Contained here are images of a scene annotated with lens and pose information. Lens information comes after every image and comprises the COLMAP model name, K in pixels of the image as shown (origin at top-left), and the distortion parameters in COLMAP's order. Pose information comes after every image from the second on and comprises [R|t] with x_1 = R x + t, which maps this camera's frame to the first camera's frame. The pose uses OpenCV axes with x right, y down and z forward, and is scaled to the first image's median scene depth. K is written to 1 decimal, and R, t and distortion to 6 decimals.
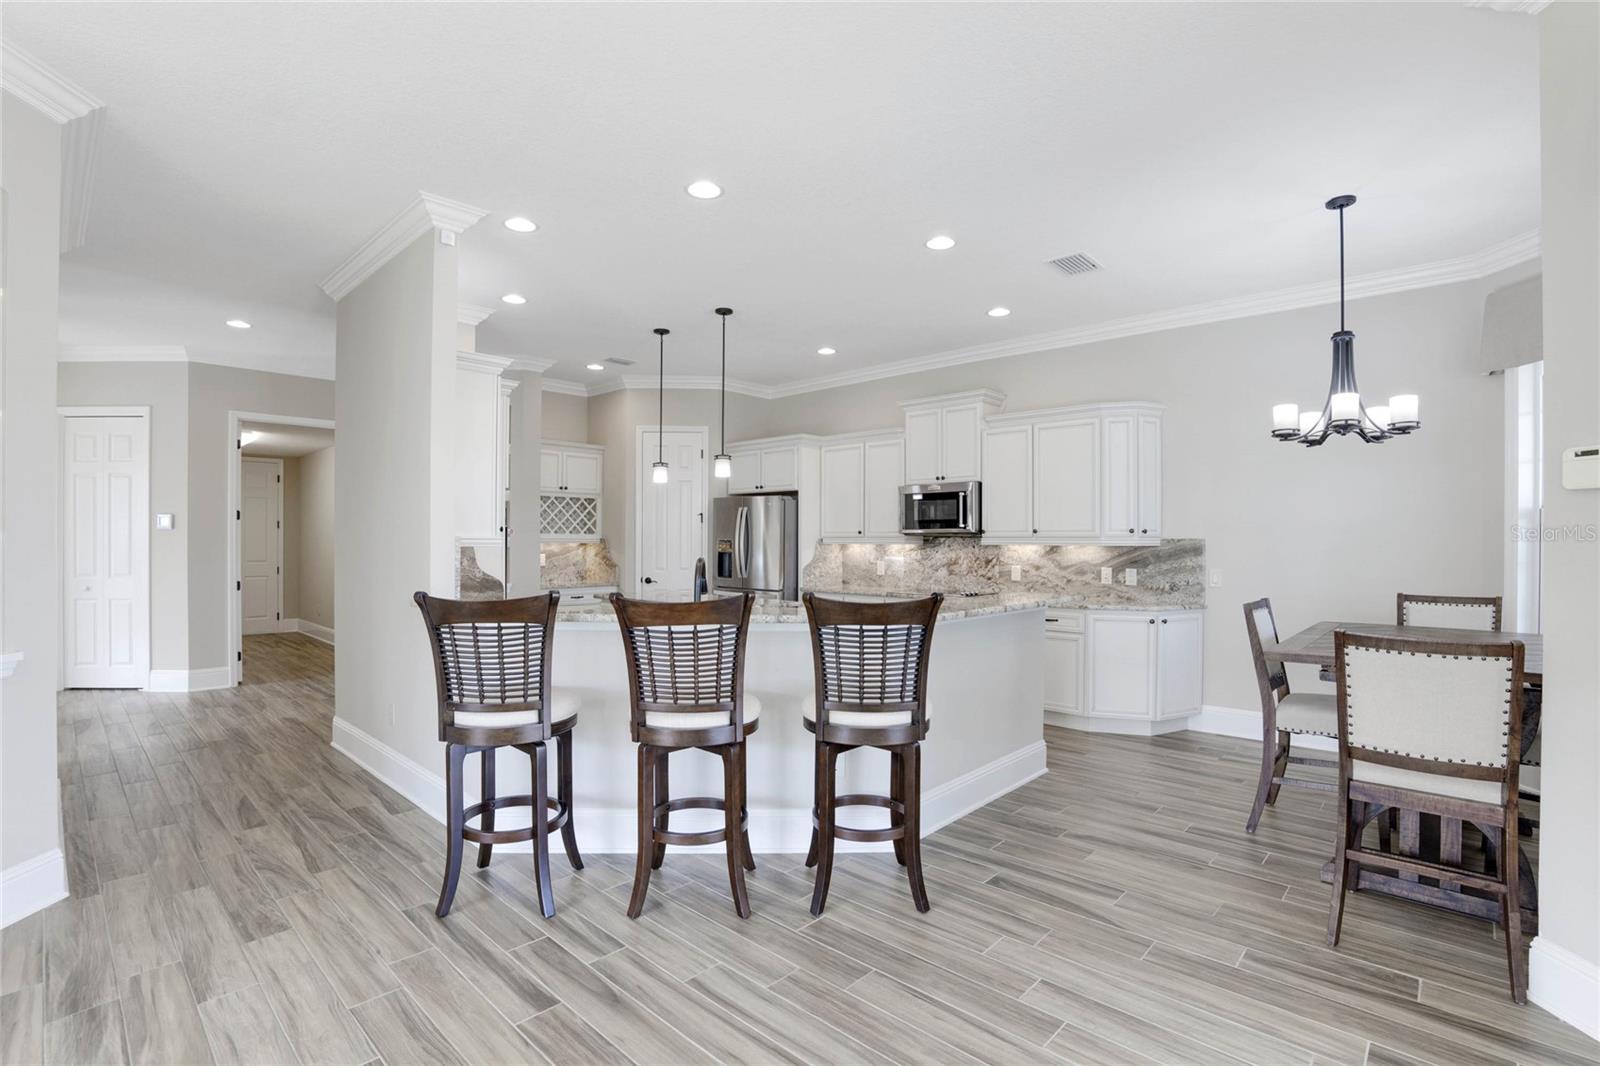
lens RADIAL K [[737.9, 0, 798.2], [0, 737.9, 538.3], [0, 0, 1]] dist [-0.087959, 0.026912]
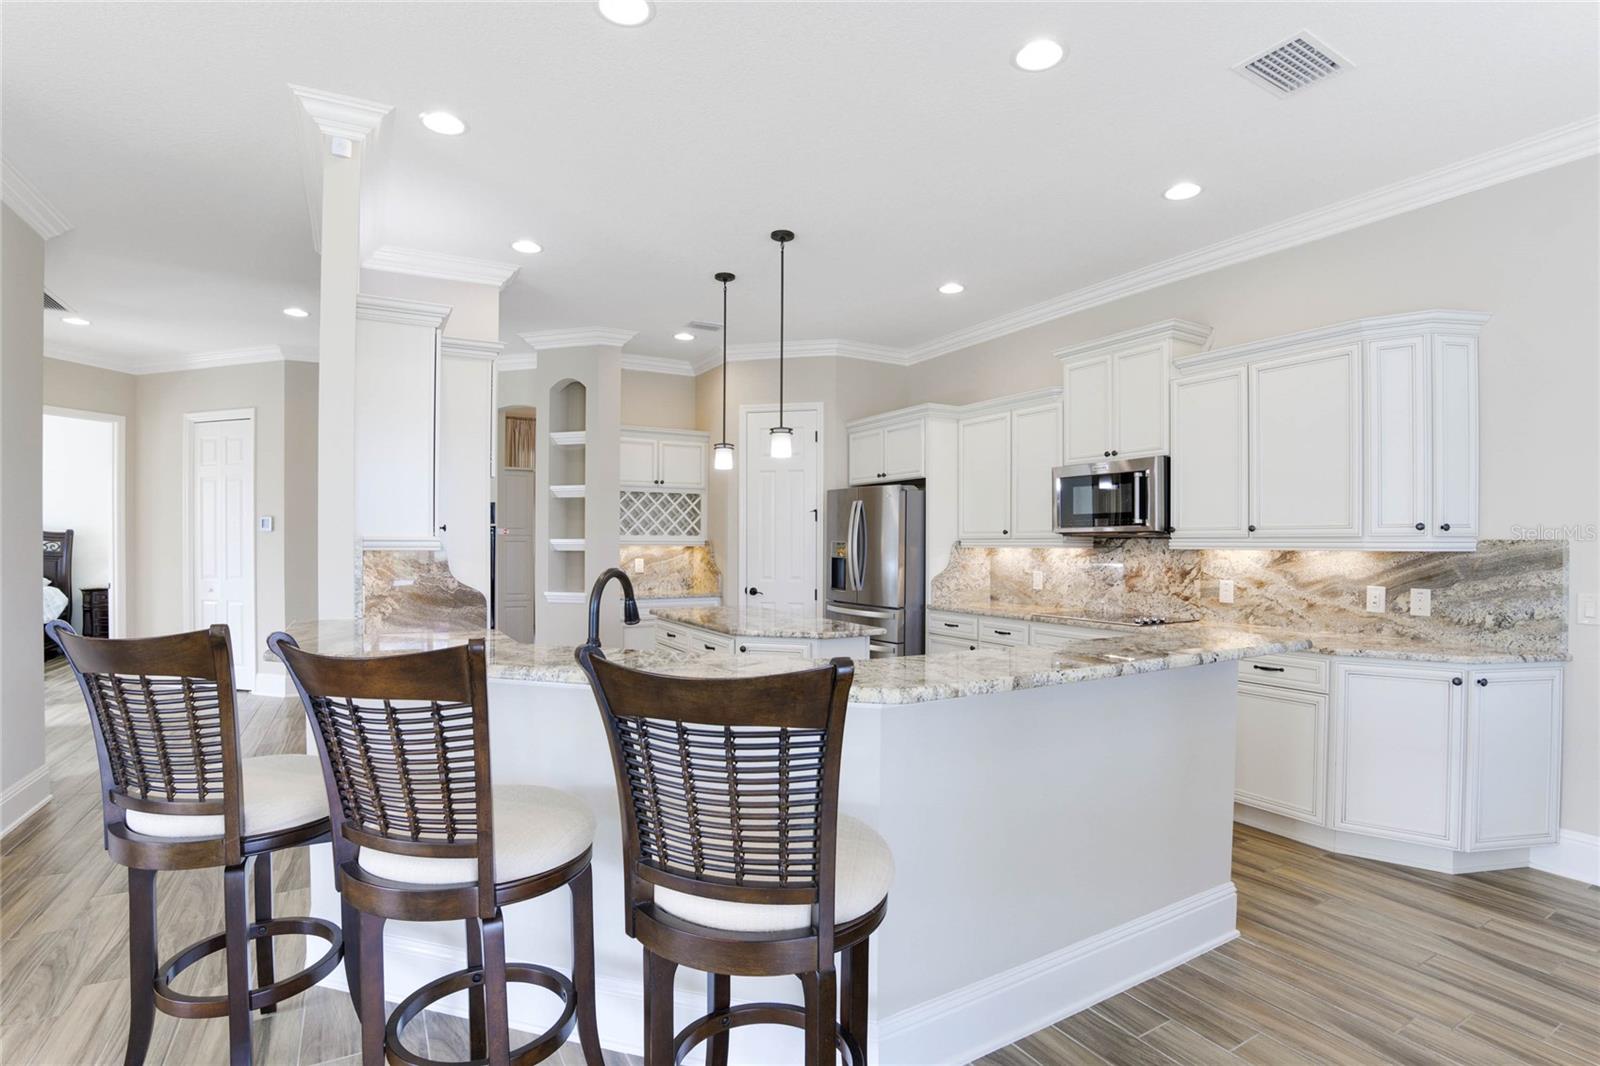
lens RADIAL K [[768.8, 0, 802.0], [0, 768.8, 546.6], [0, 0, 1]] dist [-0.078433, 0.021199]
pose [[0.956694, 0.000968, -0.291093, 0.143075], [0.000965, 0.999978, 0.006497, 0.001751], [0.291093, -0.006496, 0.956673, 0.261397]]
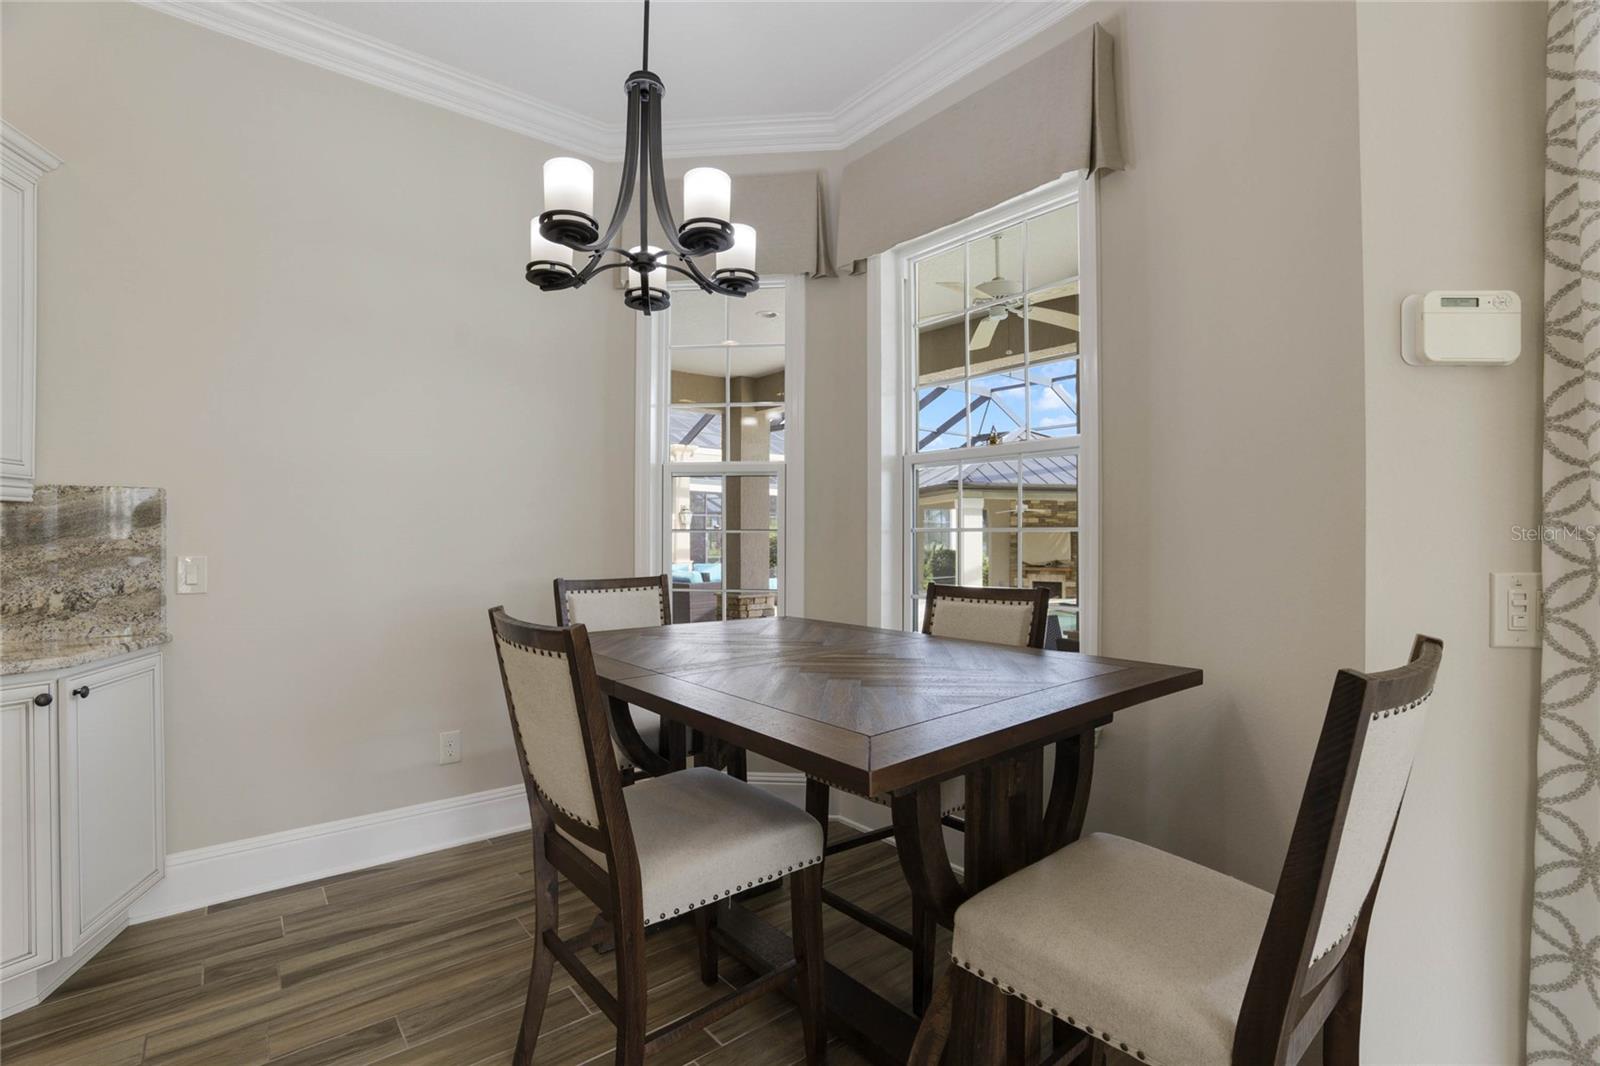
lens RADIAL K [[728.5, 0, 800.0], [0, 728.5, 533.0], [0, 0, 1]] dist [-0.074413, 0.022879]
pose [[0.120418, 0.000776, 0.992723, 0.172836], [0.001407, 0.999999, -0.000953, 0.028251], [-0.992722, 0.001512, 0.120416, 0.528021]]
